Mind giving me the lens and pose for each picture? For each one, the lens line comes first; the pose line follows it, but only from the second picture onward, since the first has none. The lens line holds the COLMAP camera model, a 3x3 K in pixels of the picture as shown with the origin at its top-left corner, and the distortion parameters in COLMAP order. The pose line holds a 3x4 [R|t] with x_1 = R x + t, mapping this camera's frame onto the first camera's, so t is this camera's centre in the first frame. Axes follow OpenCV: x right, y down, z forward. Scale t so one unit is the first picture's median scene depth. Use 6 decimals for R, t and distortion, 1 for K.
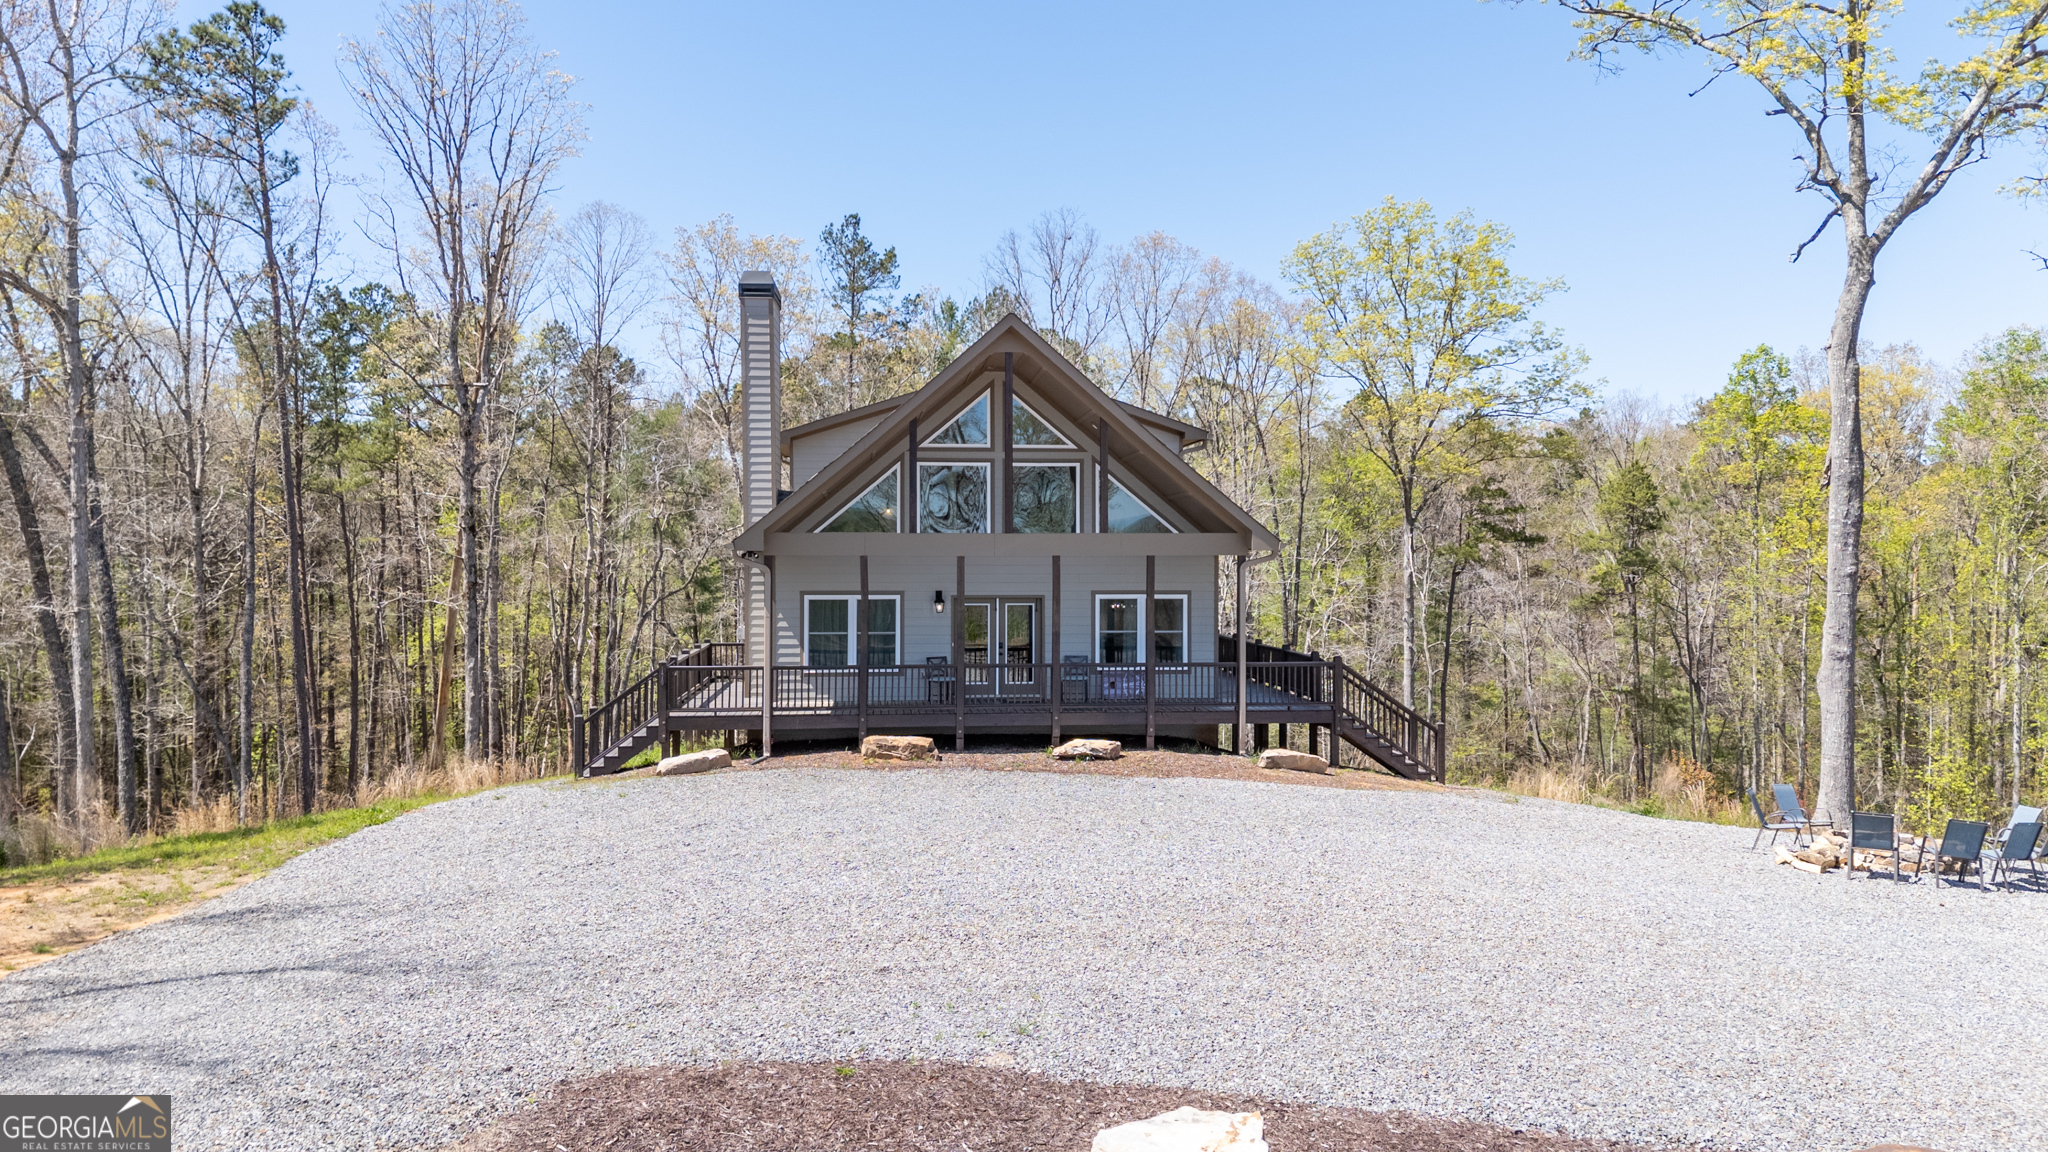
lens RADIAL K [[1490.4, 0, 1019.7], [0, 1490.4, 573.2], [0, 0, 1]] dist [0.058938, -0.046464]
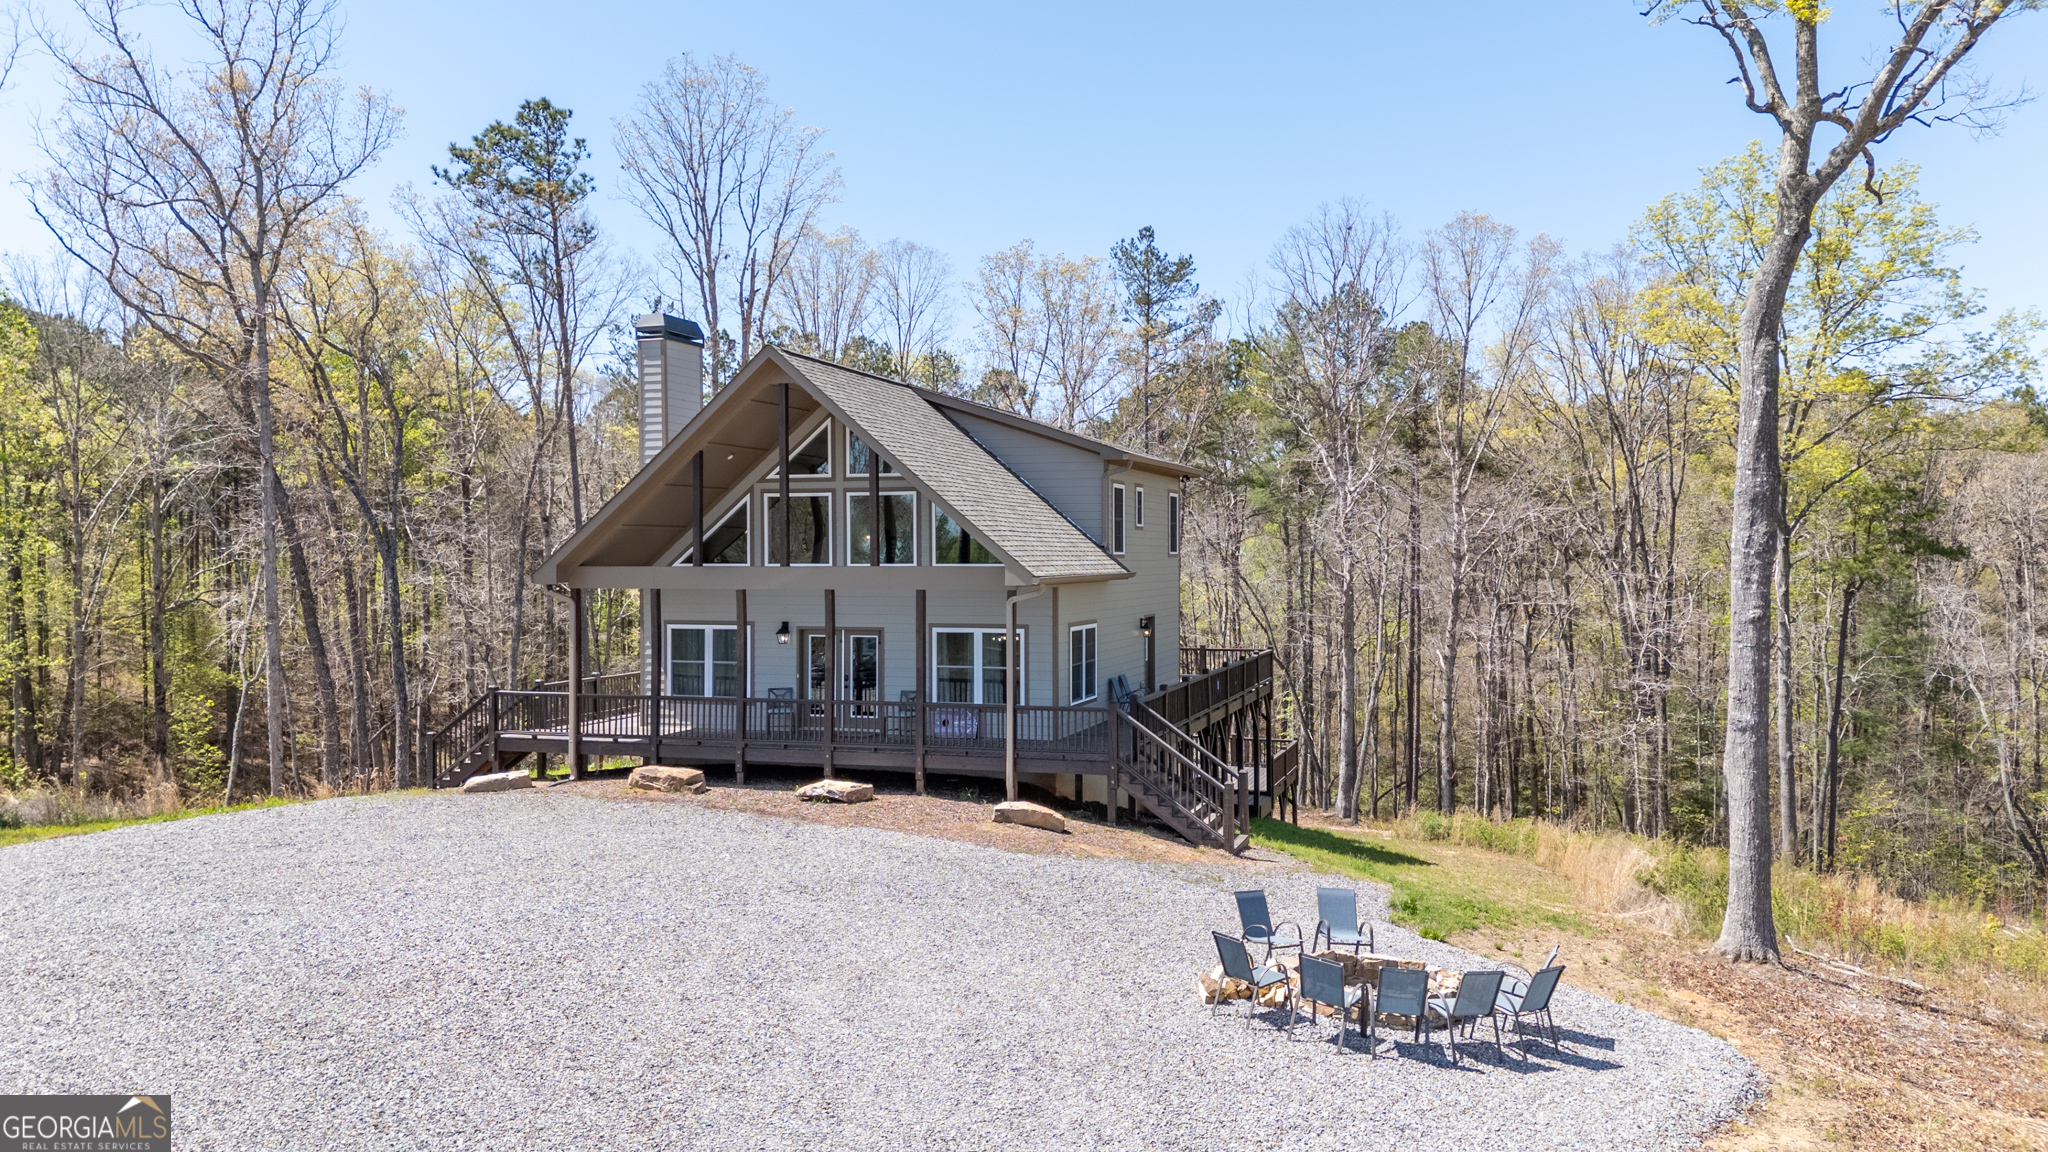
lens RADIAL K [[1490.4, 0, 1027.4], [0, 1490.4, 568.7], [0, 0, 1]] dist [0.058938, -0.046464]
pose [[0.918050, 0.000800, -0.396464, 0.483851], [-0.002726, 0.999987, -0.004296, -0.019644], [0.396455, 0.005025, 0.918040, 0.142952]]
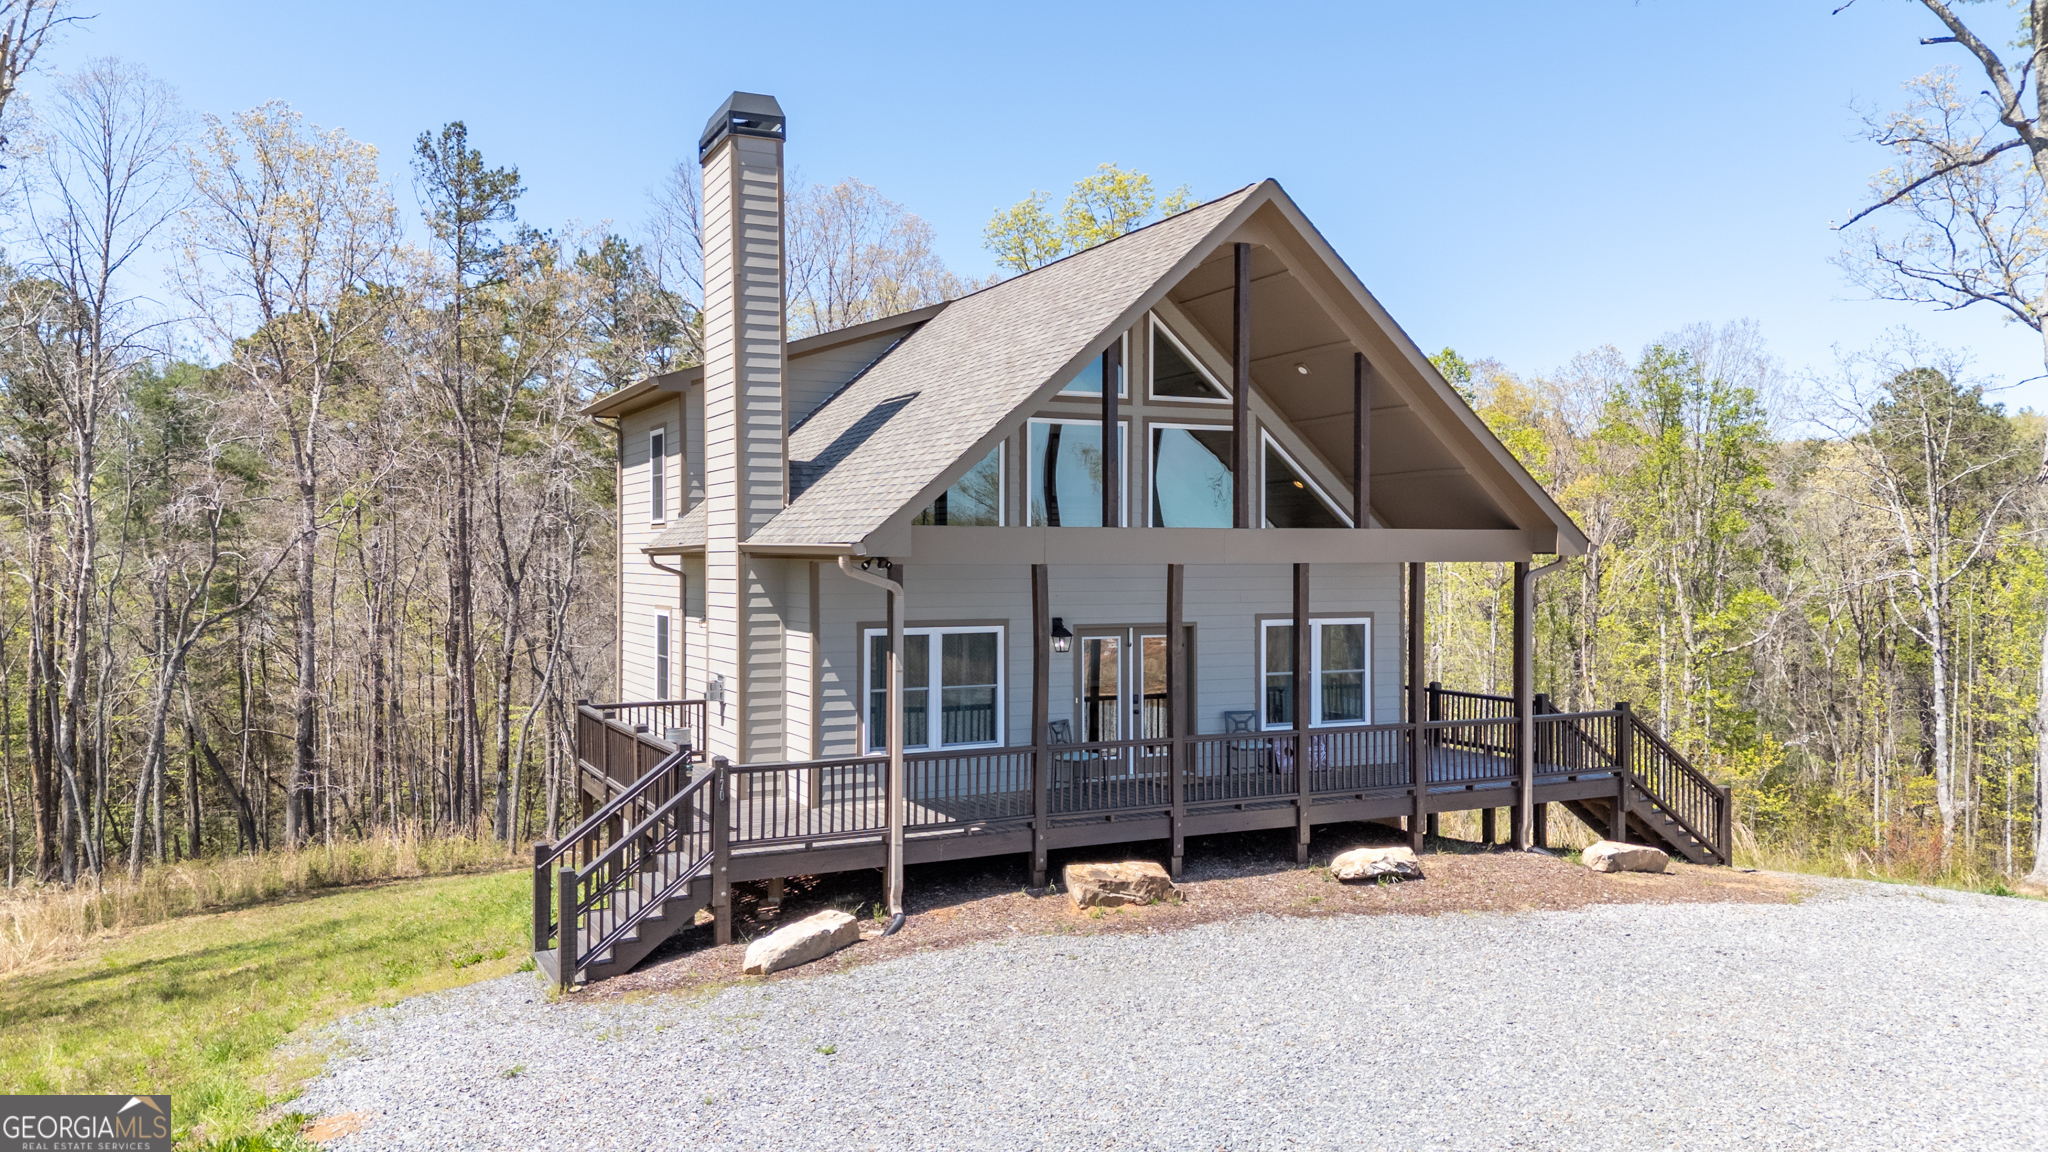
lens RADIAL K [[1490.4, 0, 1019.6], [0, 1490.4, 566.2], [0, 0, 1]] dist [0.058938, -0.046464]
pose [[0.932316, -0.002533, 0.361635, -0.297373], [0.005095, 0.999968, -0.006131, -0.006594], [-0.361608, 0.007558, 0.932300, 0.399029]]
